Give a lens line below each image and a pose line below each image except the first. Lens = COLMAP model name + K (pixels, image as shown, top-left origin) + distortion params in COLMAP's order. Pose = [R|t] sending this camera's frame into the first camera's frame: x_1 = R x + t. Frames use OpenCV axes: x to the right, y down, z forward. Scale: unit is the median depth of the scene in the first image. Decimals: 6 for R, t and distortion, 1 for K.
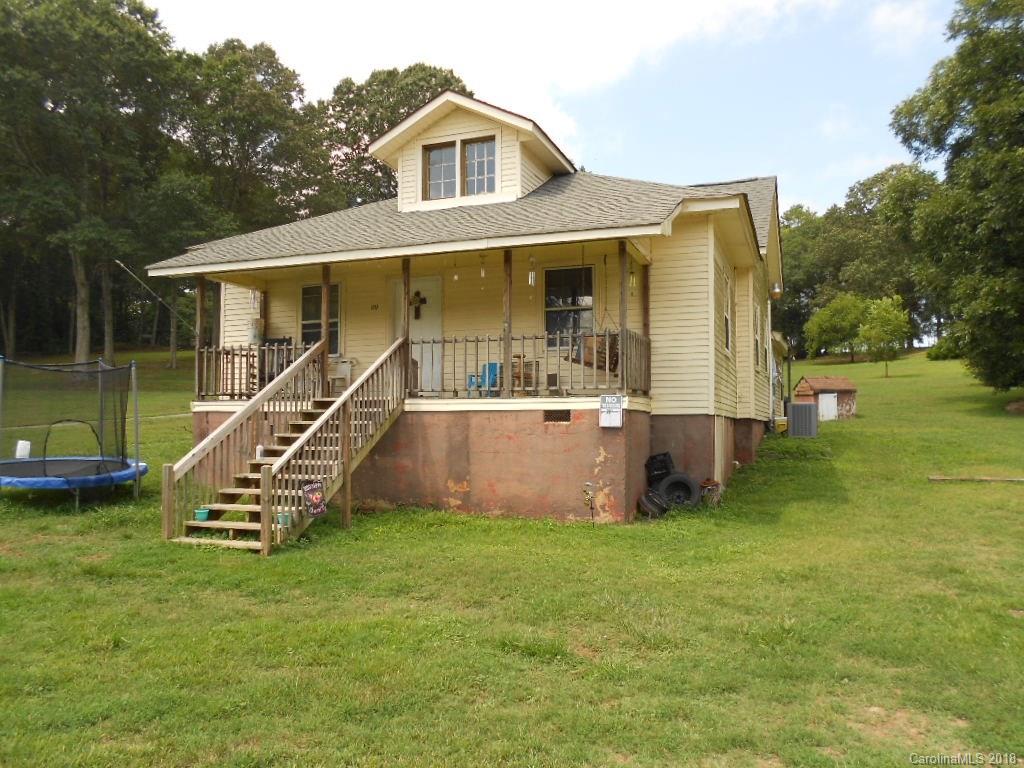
lens RADIAL K [[781.8, 0, 529.6], [0, 781.8, 385.7], [0, 0, 1]] dist [-0.010166, -0.011718]
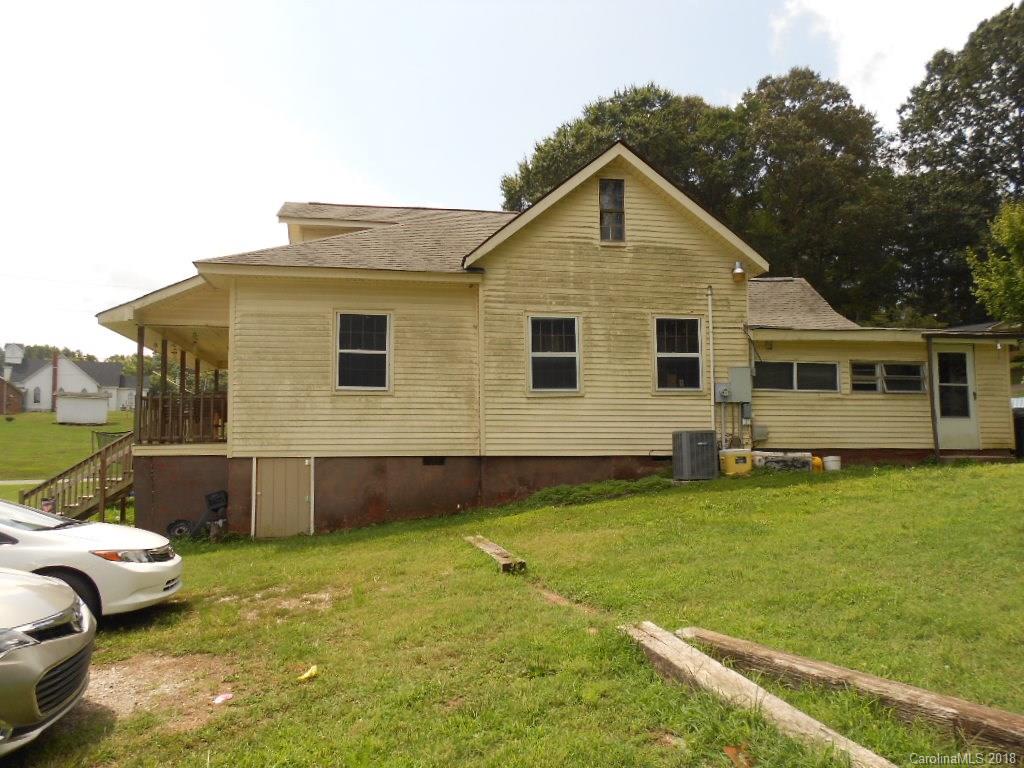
lens RADIAL K [[777.0, 0, 513.5], [0, 777.0, 388.1], [0, 0, 1]] dist [-0.000576, -0.006549]
pose [[0.524818, -0.073072, -0.848072, 1.113960], [0.054328, 0.997153, -0.052297, 0.014865], [0.849479, -0.018628, 0.527293, 0.611204]]
